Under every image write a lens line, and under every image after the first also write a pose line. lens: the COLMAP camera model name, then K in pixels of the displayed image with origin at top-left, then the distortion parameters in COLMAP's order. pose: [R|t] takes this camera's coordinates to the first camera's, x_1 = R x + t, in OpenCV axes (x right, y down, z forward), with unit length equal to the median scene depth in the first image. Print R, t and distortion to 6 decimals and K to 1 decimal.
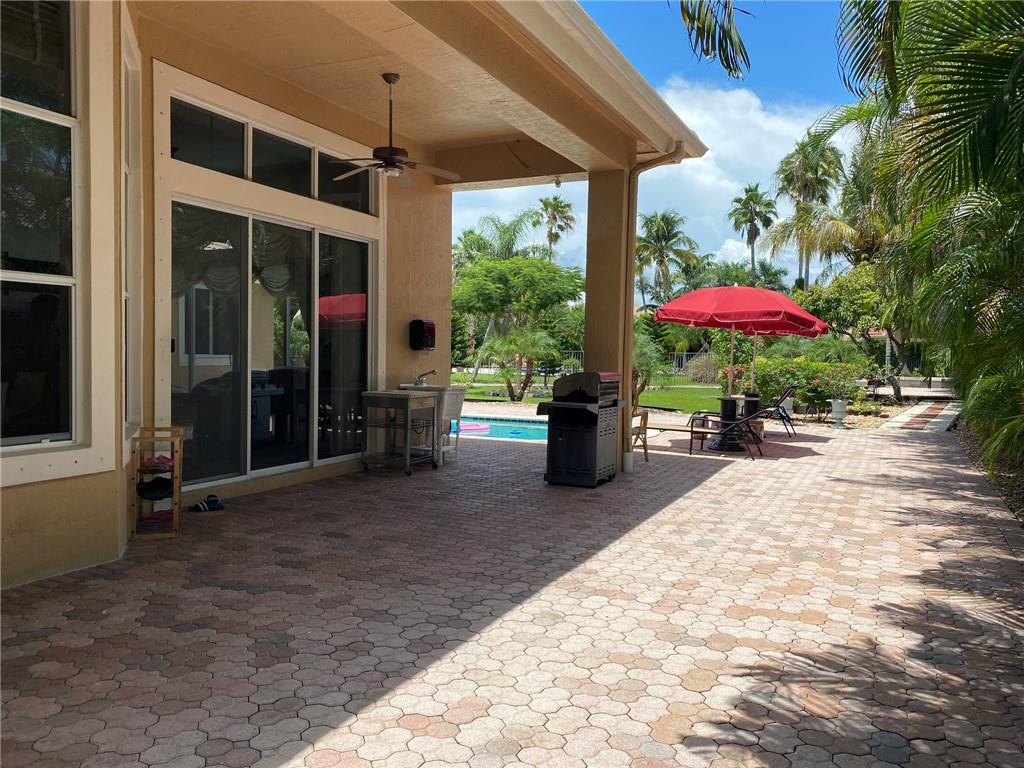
lens RADIAL K [[792.2, 0, 512.0], [0, 792.2, 384.0], [0, 0, 1]] dist [-0.012239, -0.004989]
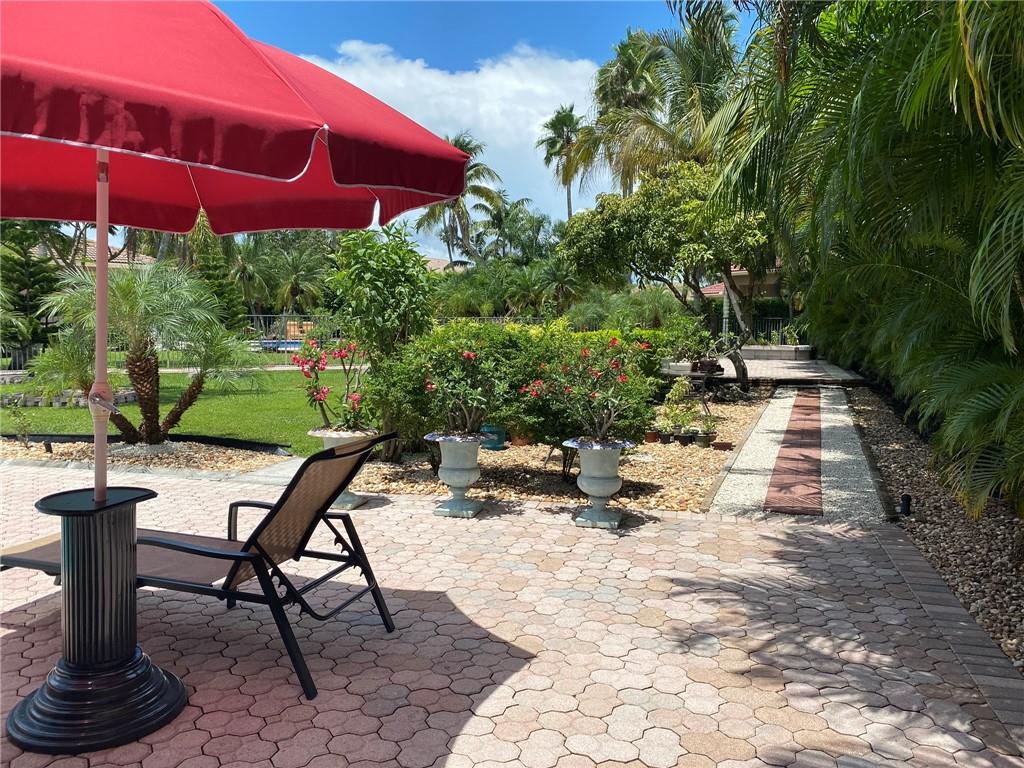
lens RADIAL K [[792.2, 0, 512.0], [0, 792.2, 384.0], [0, 0, 1]] dist [-0.012239, -0.004989]
pose [[0.982832, -0.026446, 0.182595, 0.199324], [0.018799, 0.998877, 0.043480, -0.012610], [-0.183540, -0.039301, 0.982226, 0.425406]]
